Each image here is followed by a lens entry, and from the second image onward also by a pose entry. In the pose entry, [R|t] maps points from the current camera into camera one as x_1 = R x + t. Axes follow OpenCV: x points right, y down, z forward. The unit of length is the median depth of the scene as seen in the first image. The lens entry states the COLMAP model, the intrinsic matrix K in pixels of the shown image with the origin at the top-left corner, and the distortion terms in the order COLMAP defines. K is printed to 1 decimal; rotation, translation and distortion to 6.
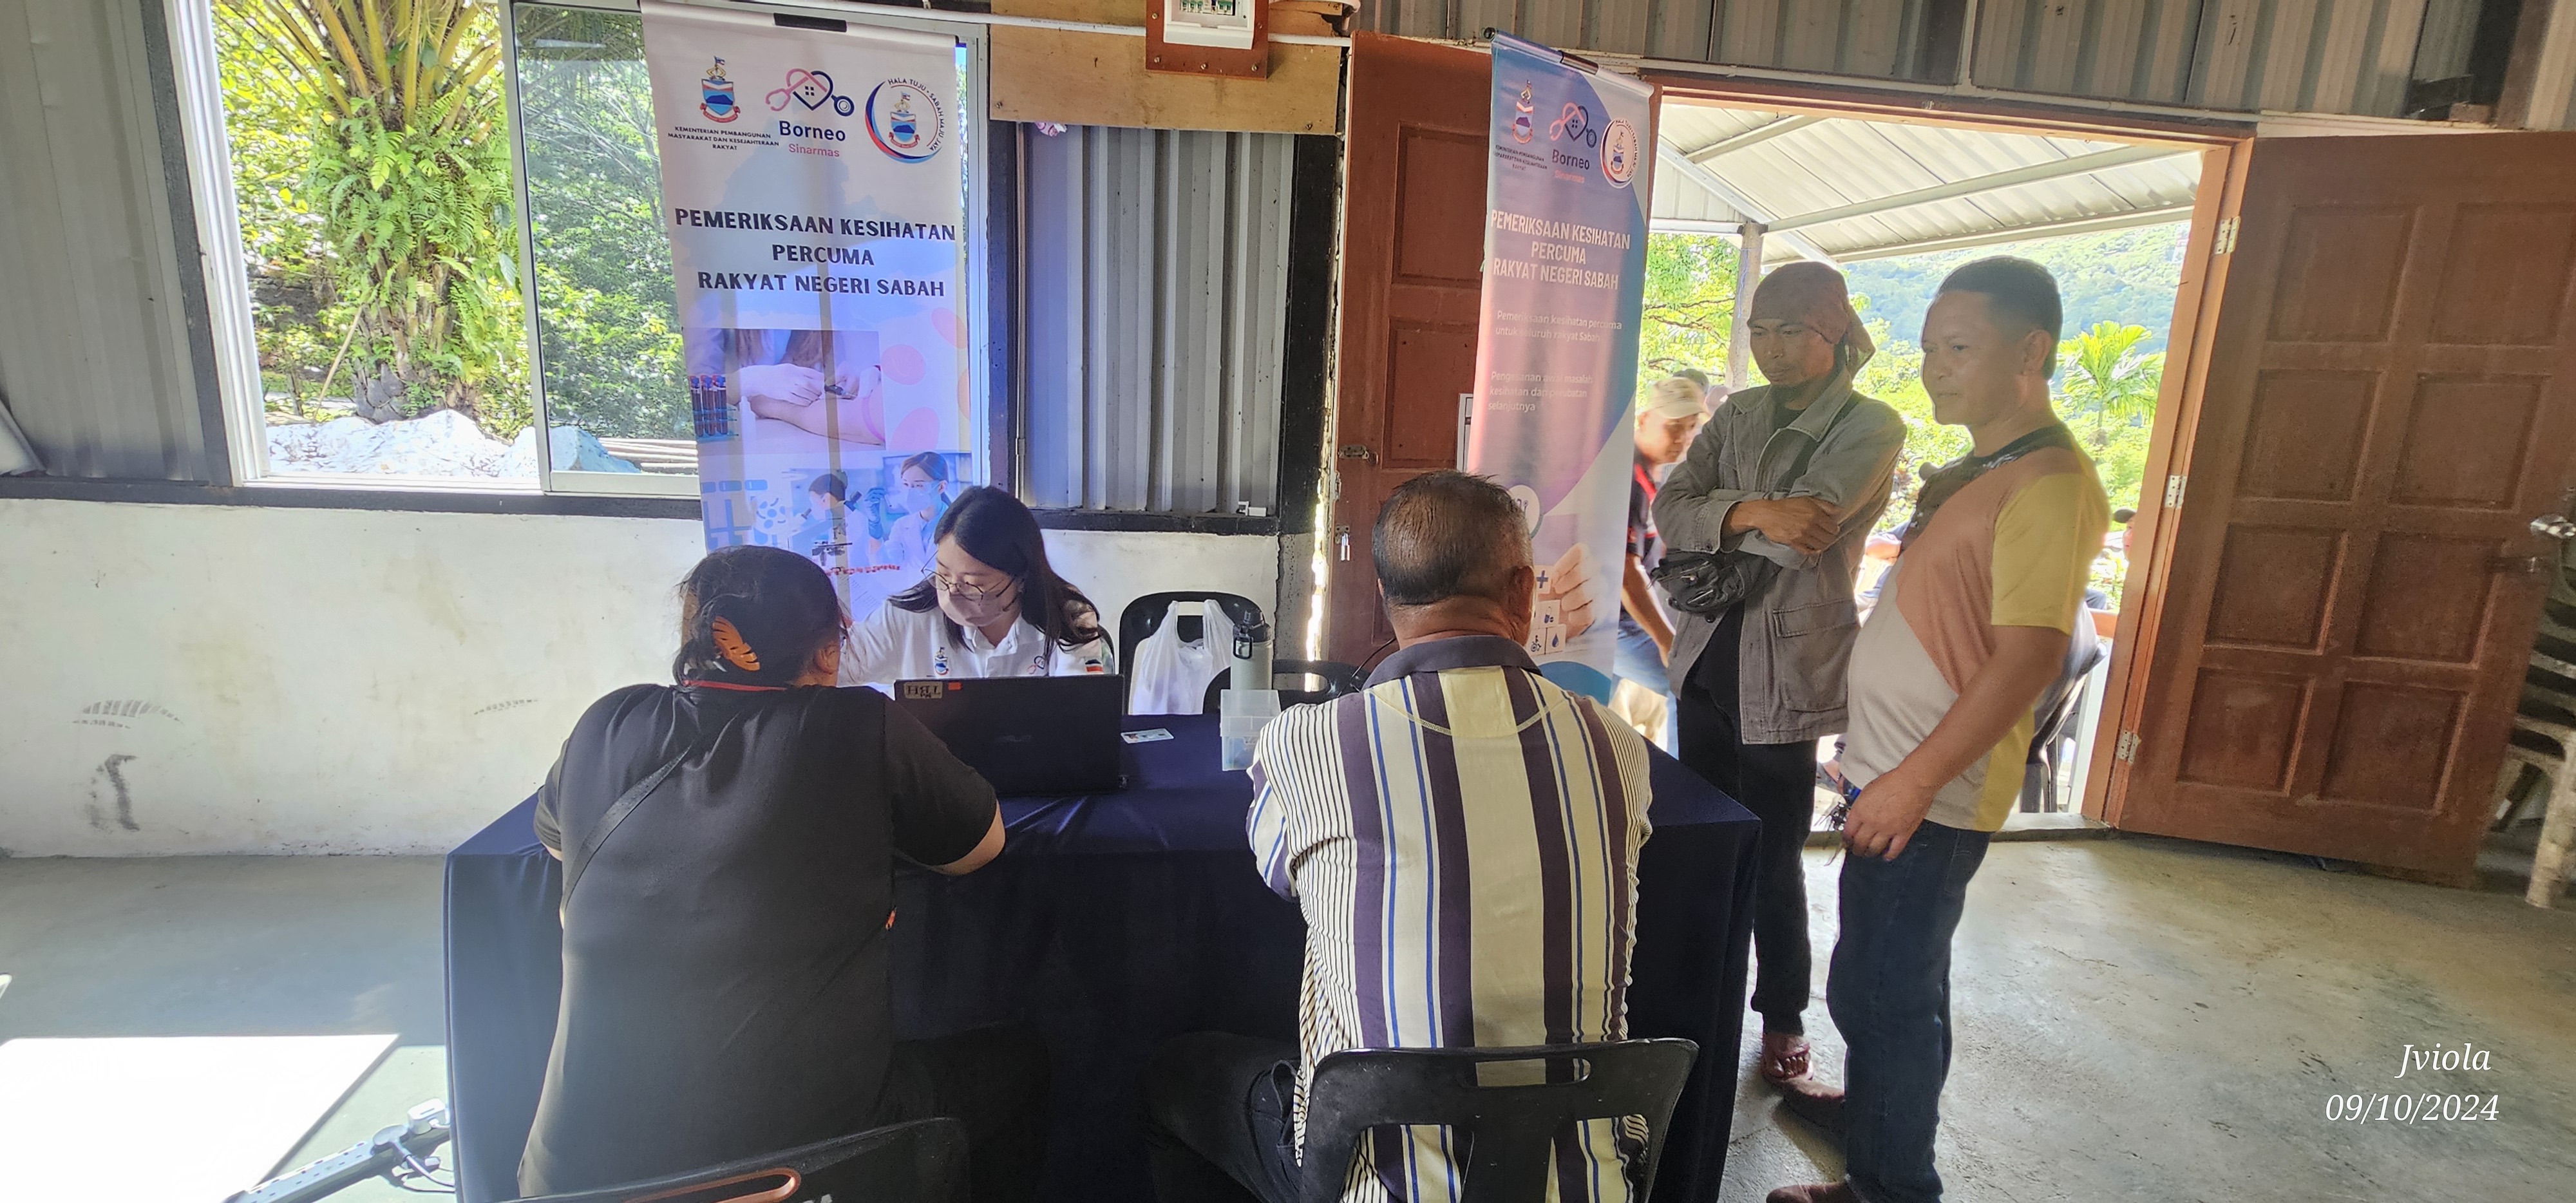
lens RADIAL K [[1040.6, 0, 1288.0], [0, 1040.6, 601.5], [0, 0, 1]] dist [0.001213, -0.000128]
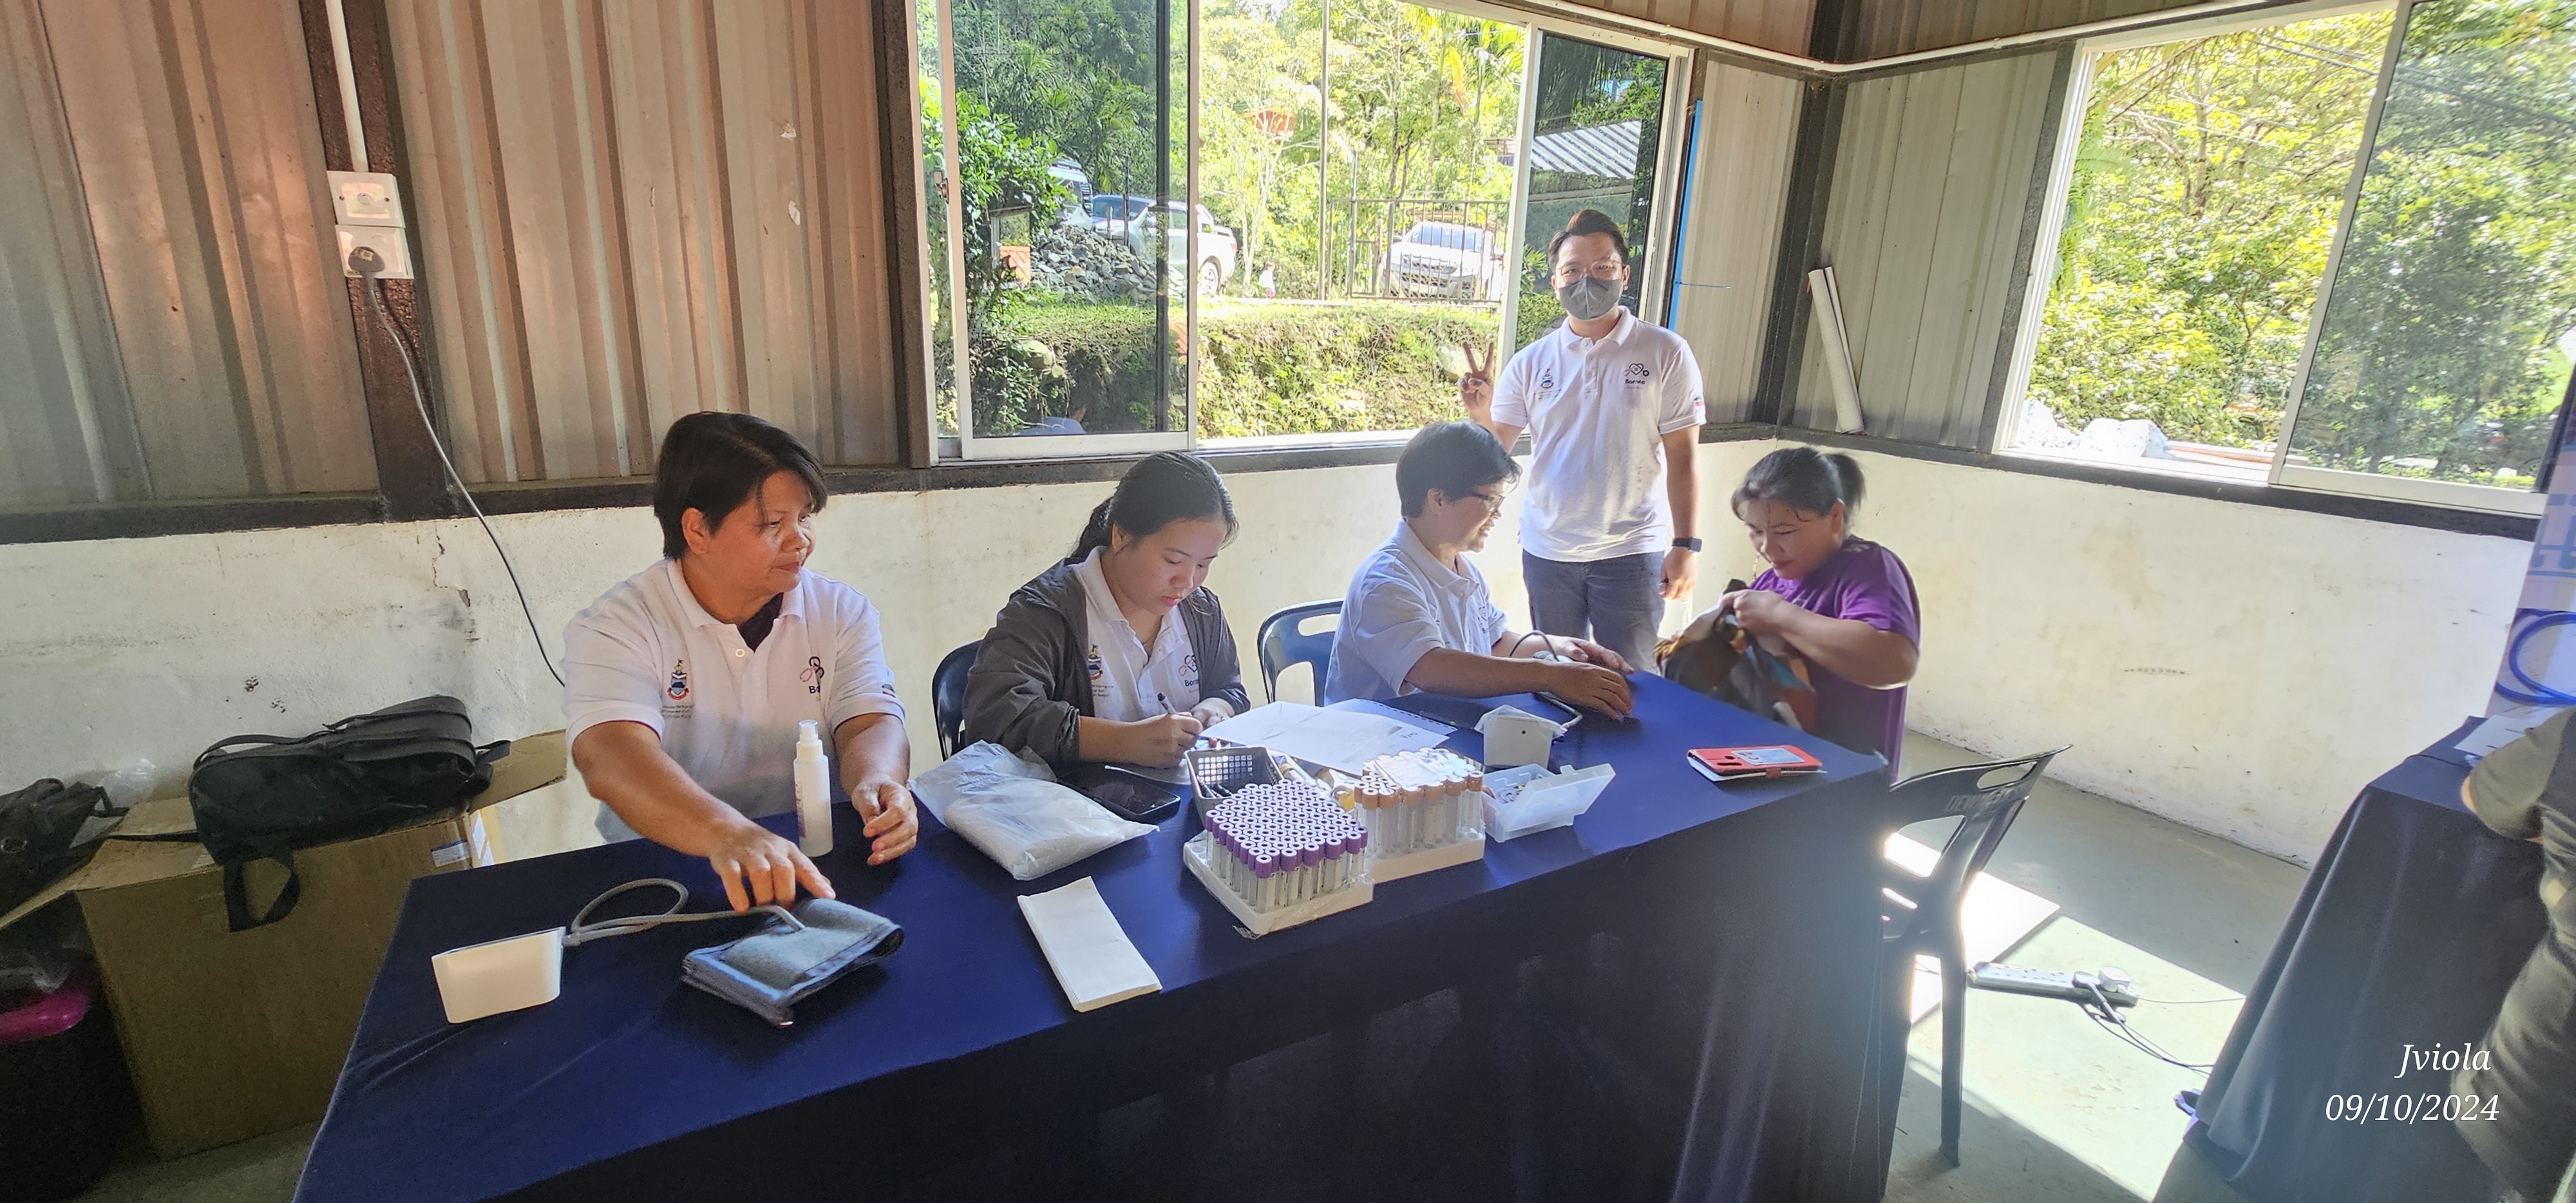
lens RADIAL K [[1090.1, 0, 1288.0], [0, 1090.1, 601.5], [0, 0, 1]] dist [-0.047743, -0.000255]
pose [[0.430299, 0.204541, -0.879208, -0.184102], [-0.196257, 0.971890, 0.130051, 0.067088], [0.881094, 0.116589, 0.458346, -0.361272]]
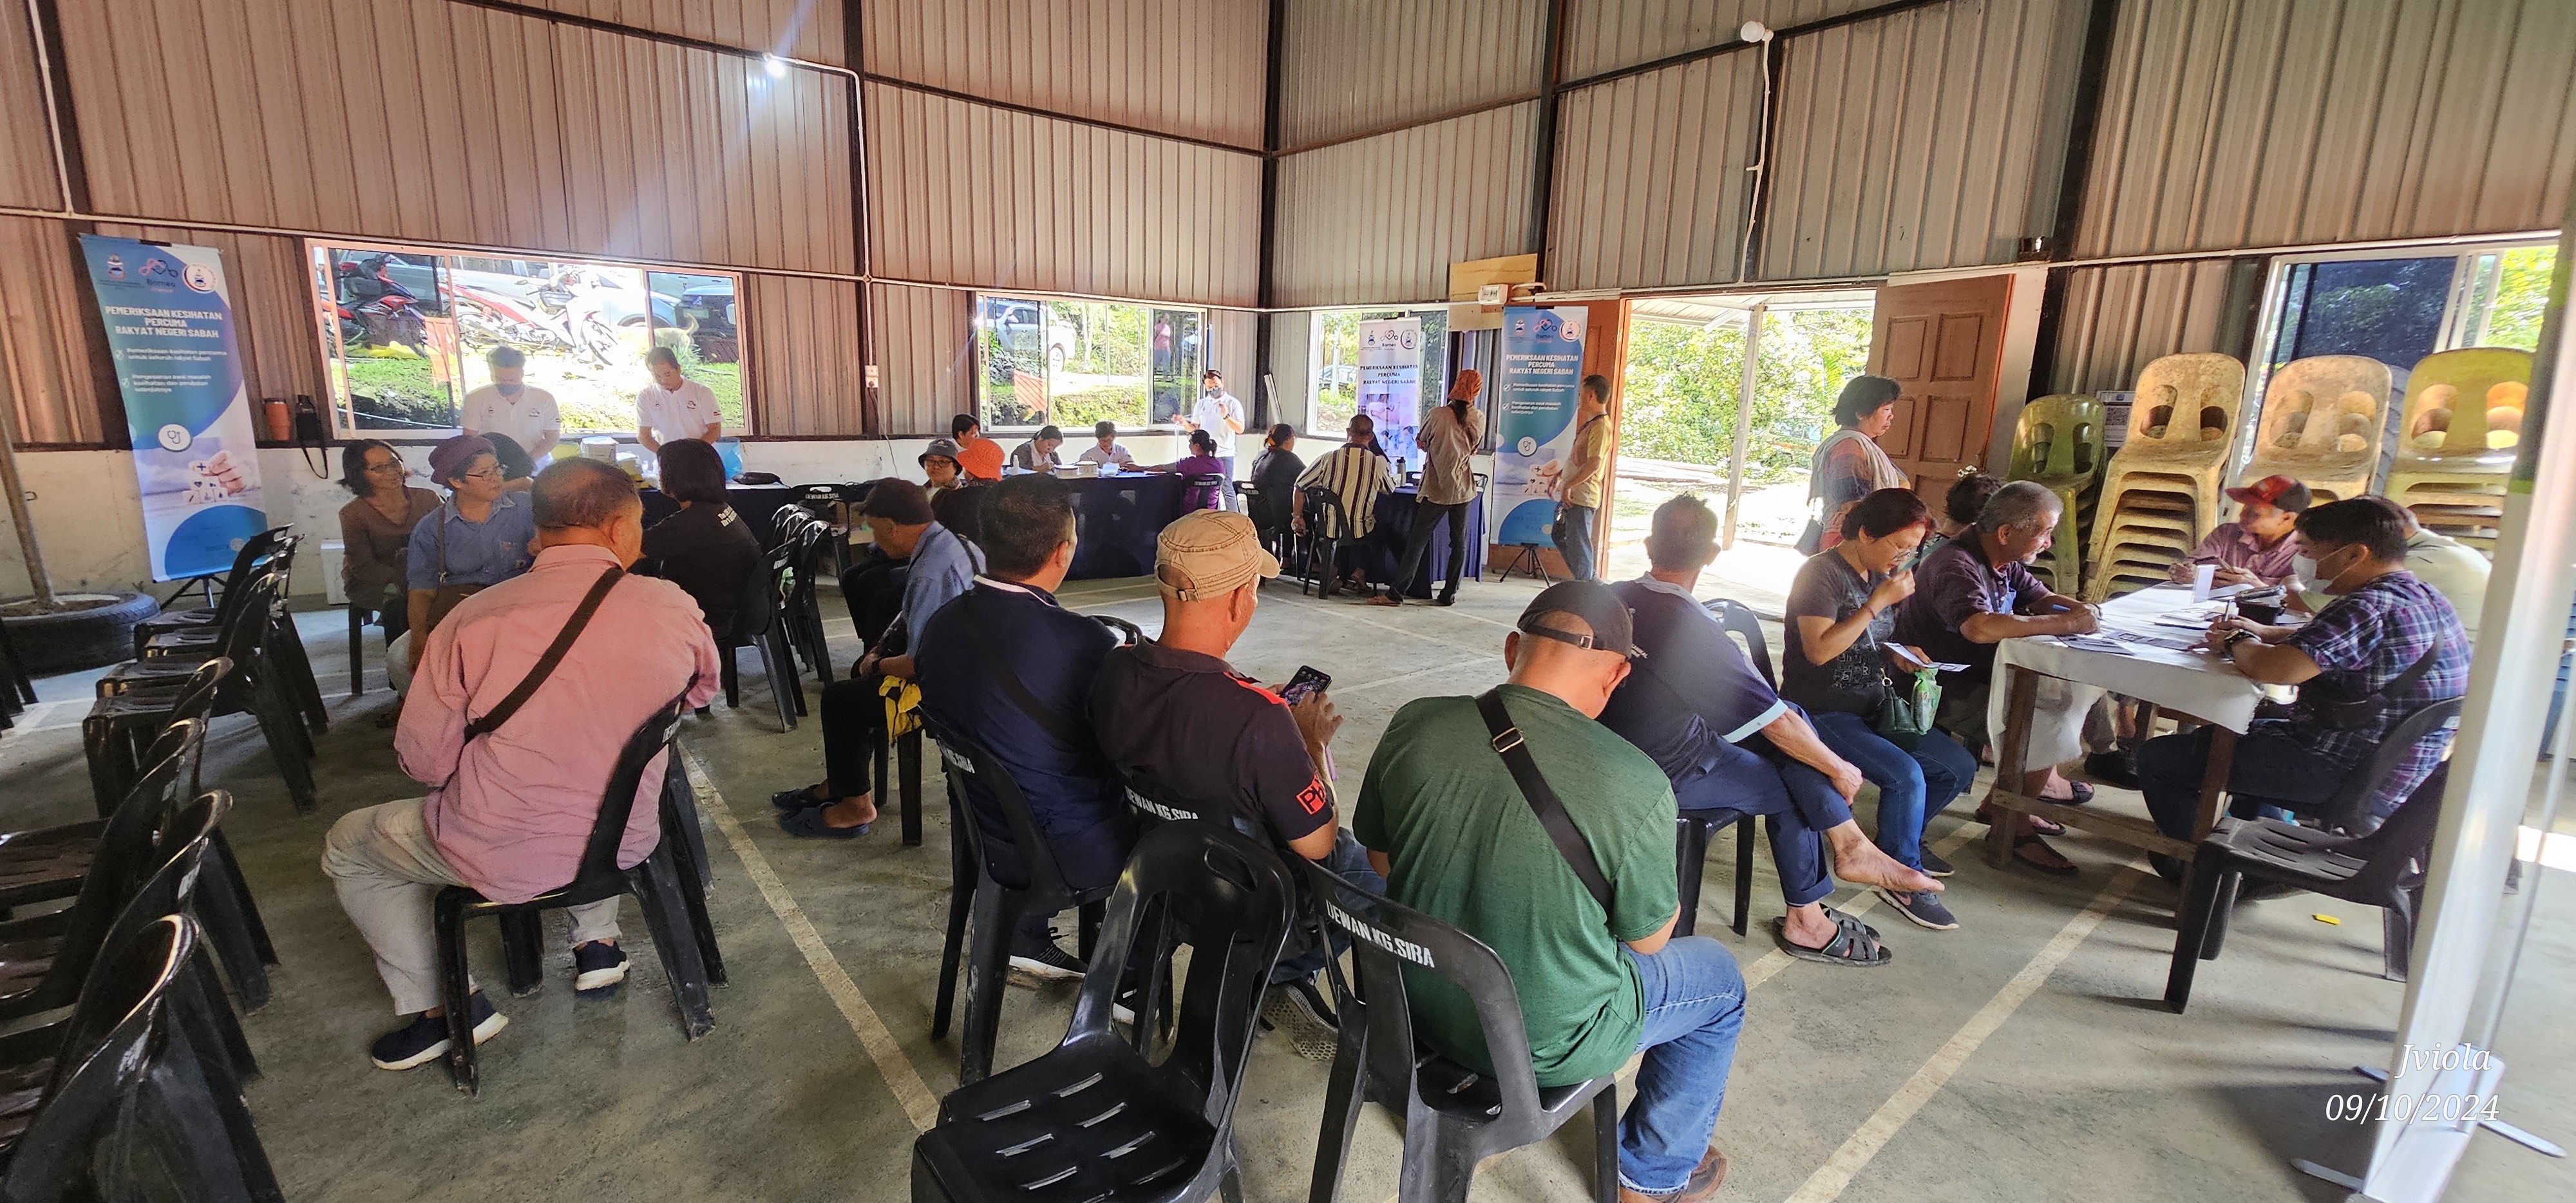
lens RADIAL K [[1040.6, 0, 1288.0], [0, 1040.6, 601.5], [0, 0, 1]] dist [0.001213, -0.000128]
pose [[0.554102, 0.143607, -0.819968, 2.553092], [-0.173434, 0.983308, 0.055014, 0.342490], [0.814181, 0.111727, 0.569760, -1.382928]]
